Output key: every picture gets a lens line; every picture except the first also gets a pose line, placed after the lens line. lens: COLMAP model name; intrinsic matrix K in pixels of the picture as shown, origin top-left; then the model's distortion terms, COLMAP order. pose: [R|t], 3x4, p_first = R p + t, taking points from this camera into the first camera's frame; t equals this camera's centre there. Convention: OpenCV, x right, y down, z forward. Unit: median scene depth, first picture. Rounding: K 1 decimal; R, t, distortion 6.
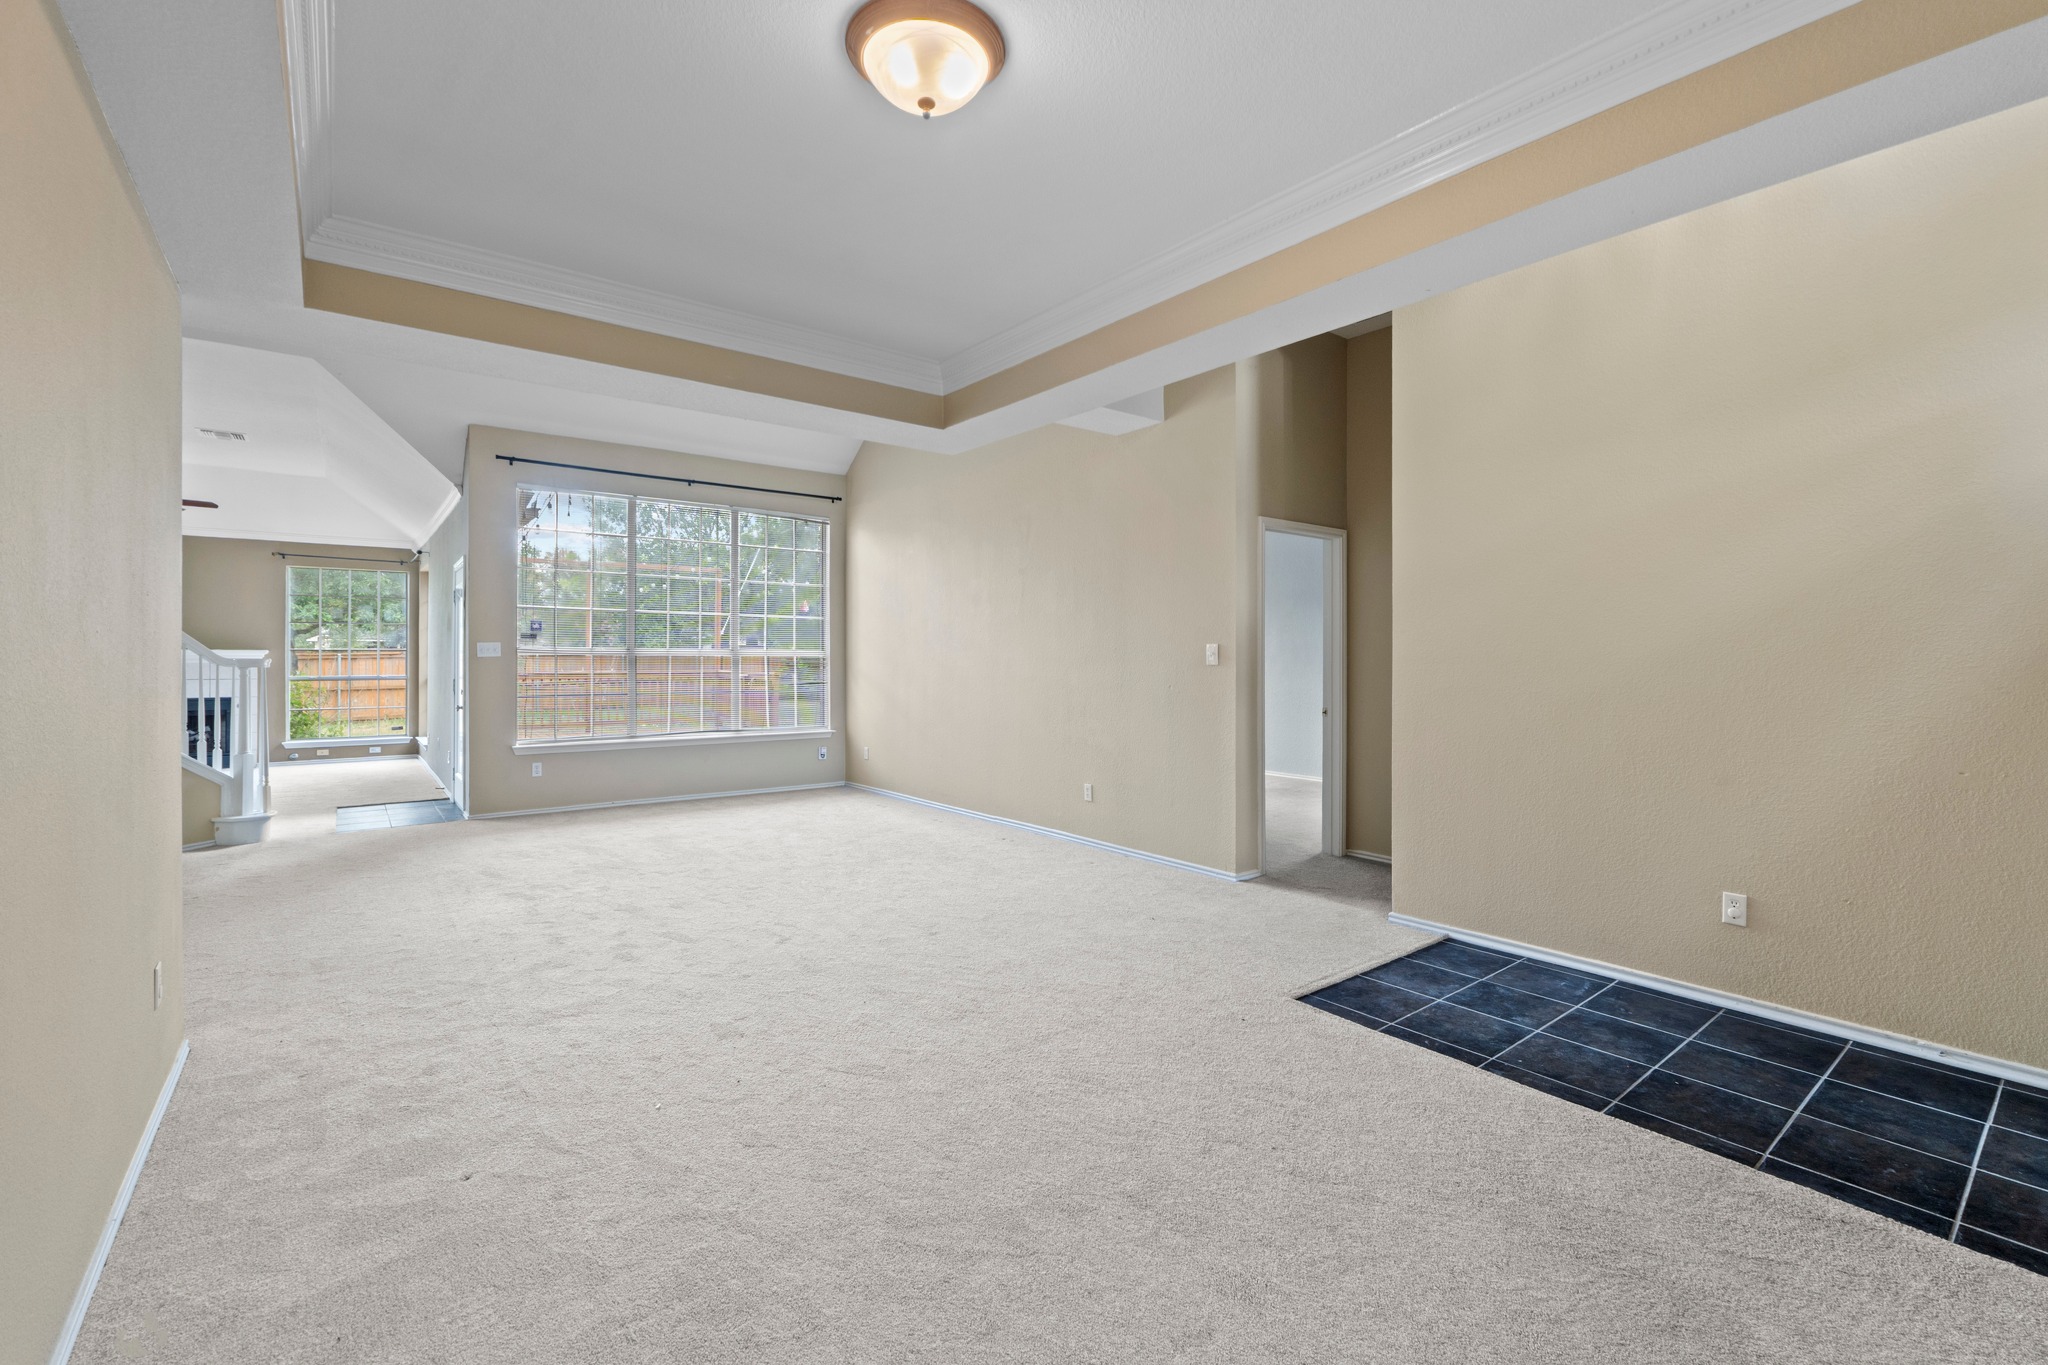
lens RADIAL K [[859.7, 0, 1035.2], [0, 859.7, 659.1], [0, 0, 1]] dist [-0.011992, 0.000044]
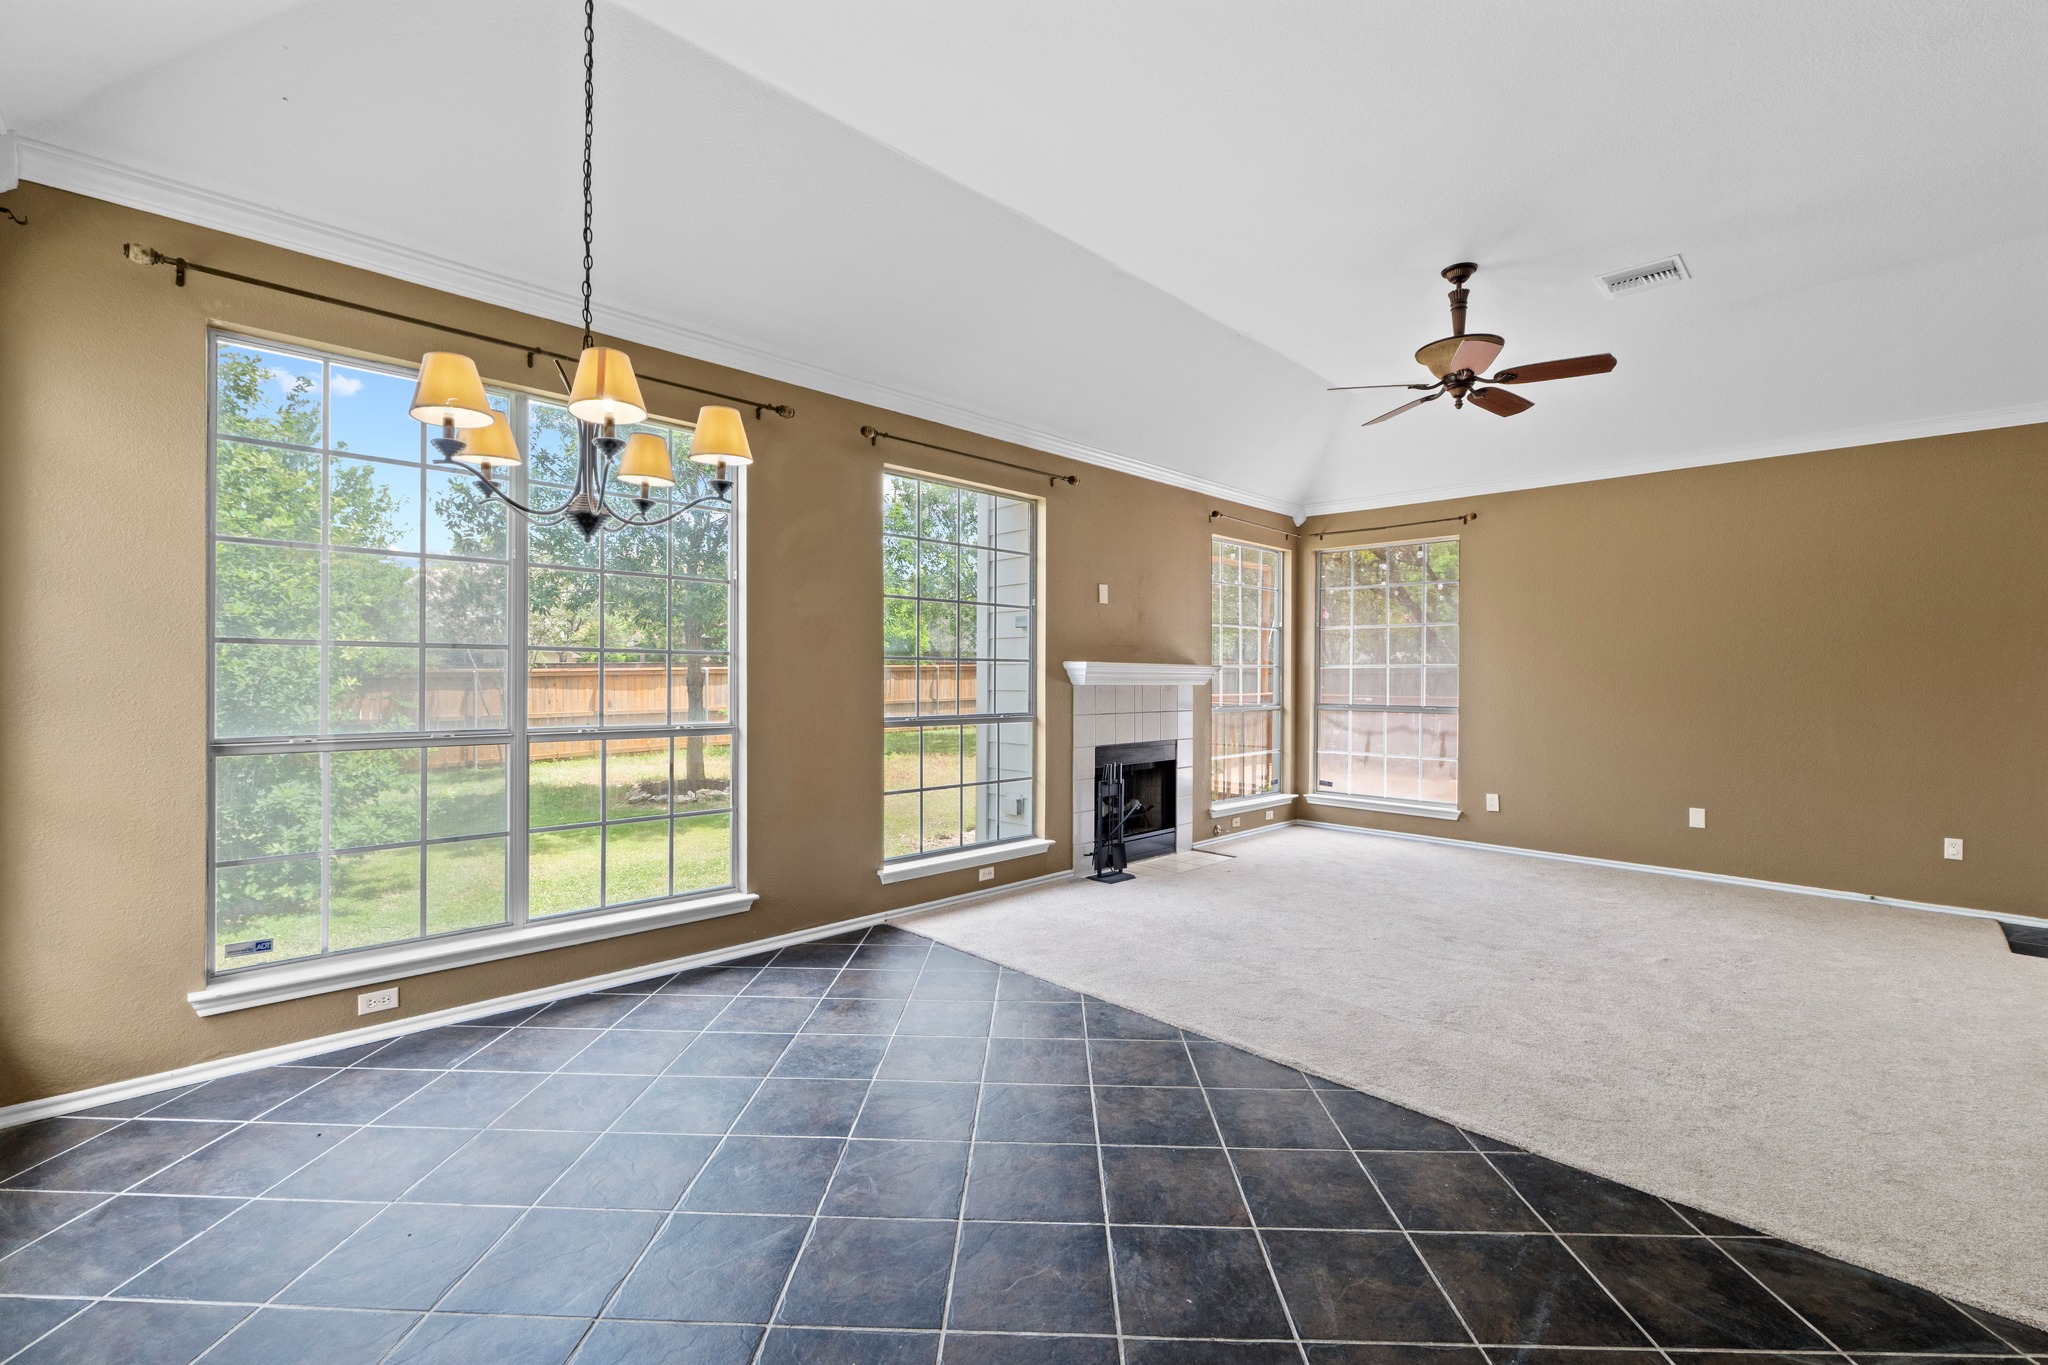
lens RADIAL K [[869.9, 0, 1017.9], [0, 869.9, 670.1], [0, 0, 1]] dist [-0.002577, -0.000339]
pose [[0.995374, 0.002833, 0.096030, -1.279590], [-0.002145, 0.999971, -0.007268, -0.001478], [-0.096048, 0.007028, 0.995352, 0.430109]]
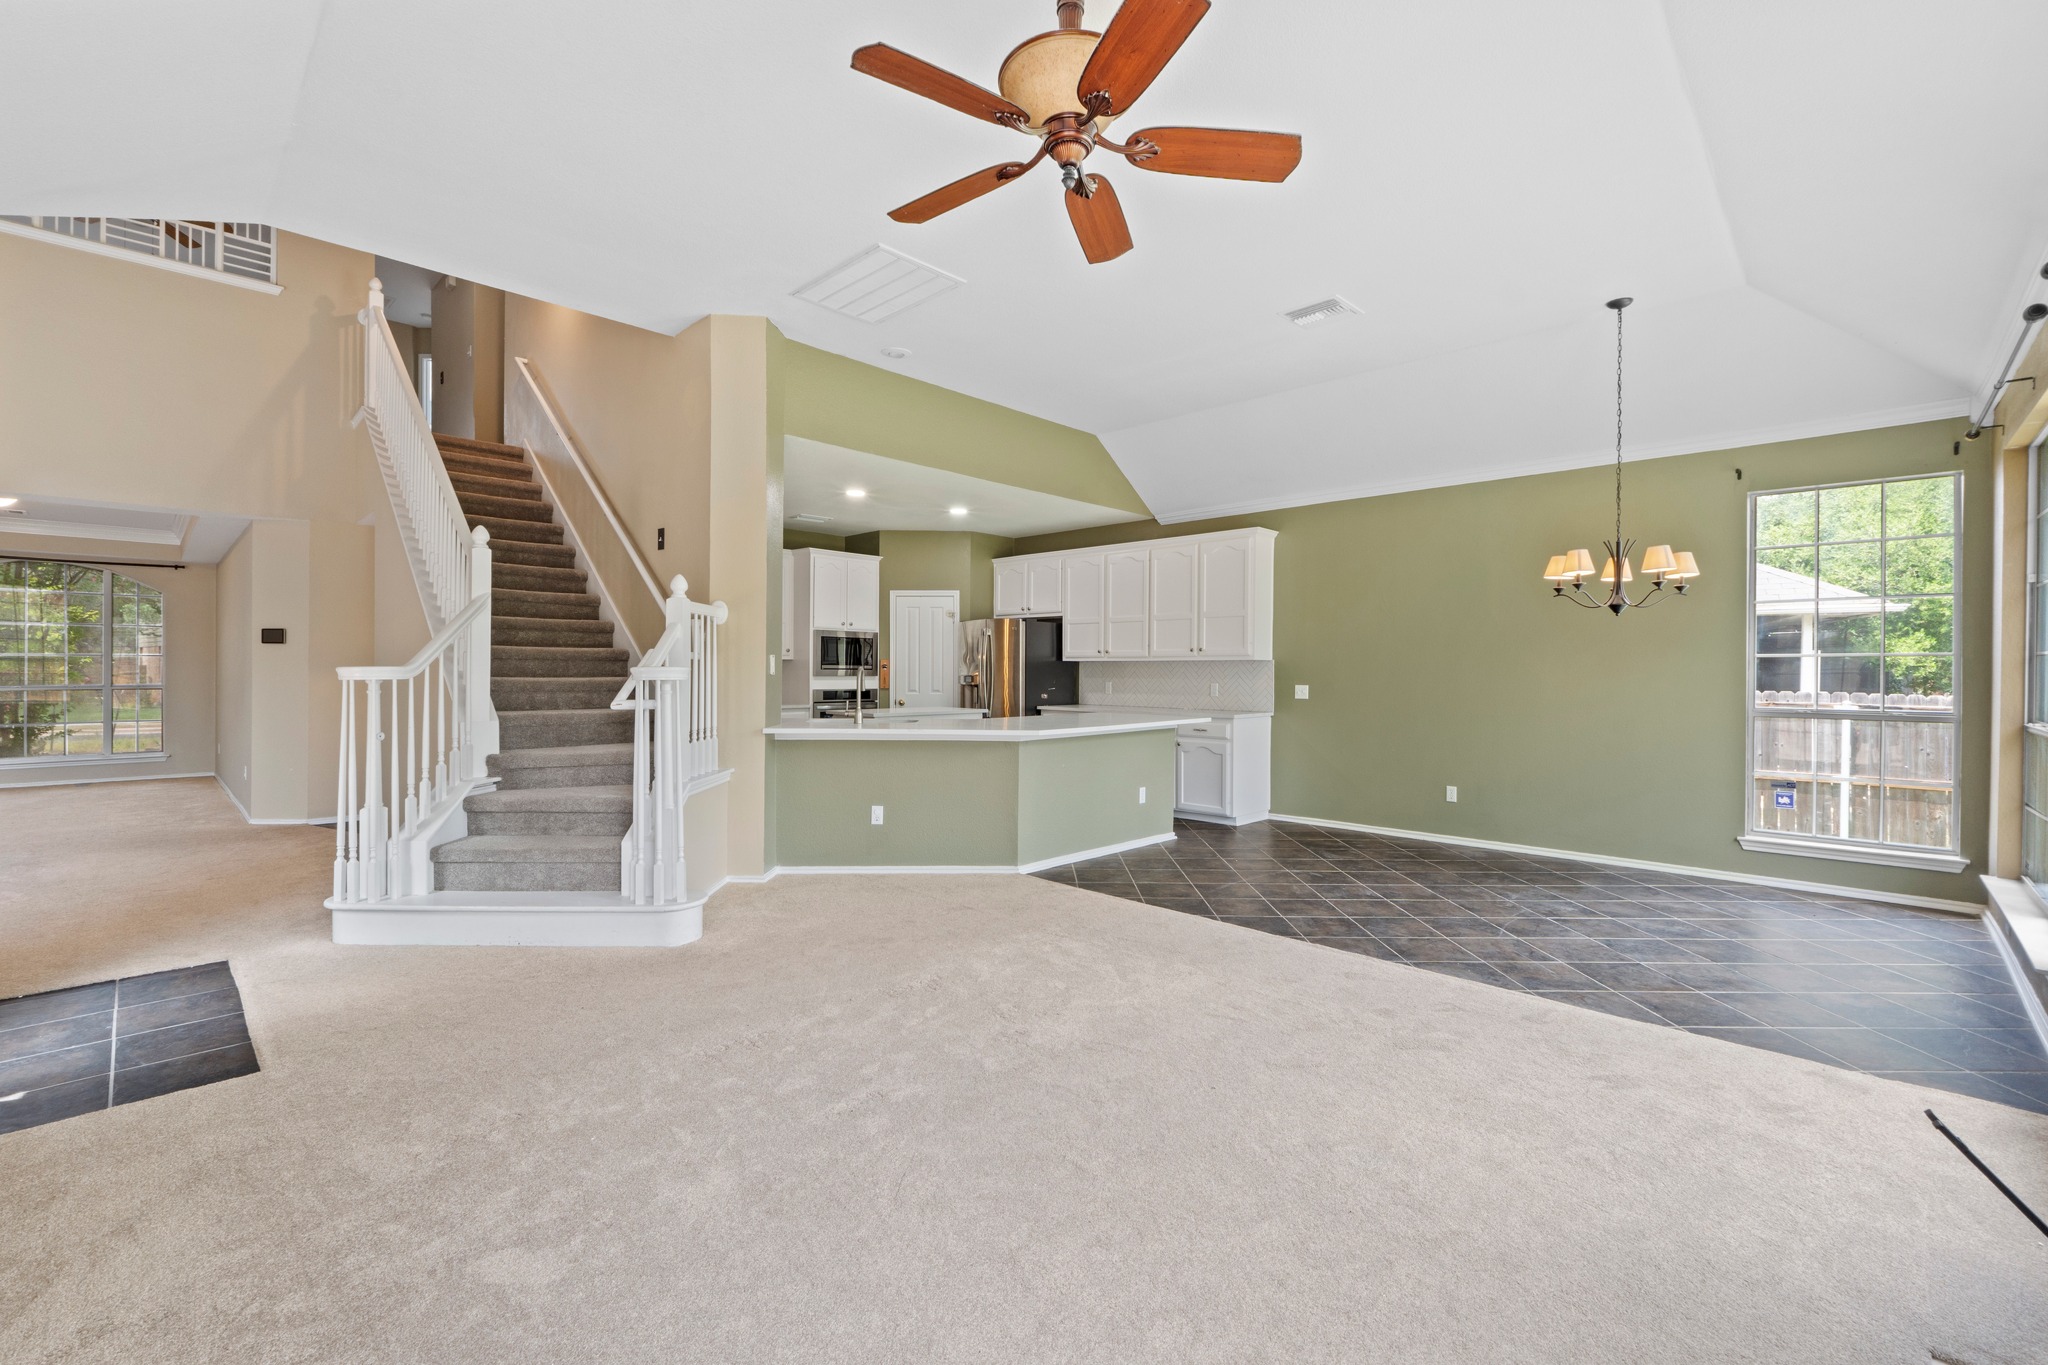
lens RADIAL K [[869.9, 0, 1017.9], [0, 869.9, 670.1], [0, 0, 1]] dist [-0.002577, -0.000339]
pose [[-0.992061, -0.008542, -0.125467, -0.925450], [-0.008769, 0.999961, 0.001257, -0.000924], [0.125452, 0.002347, -0.992097, 1.188834]]
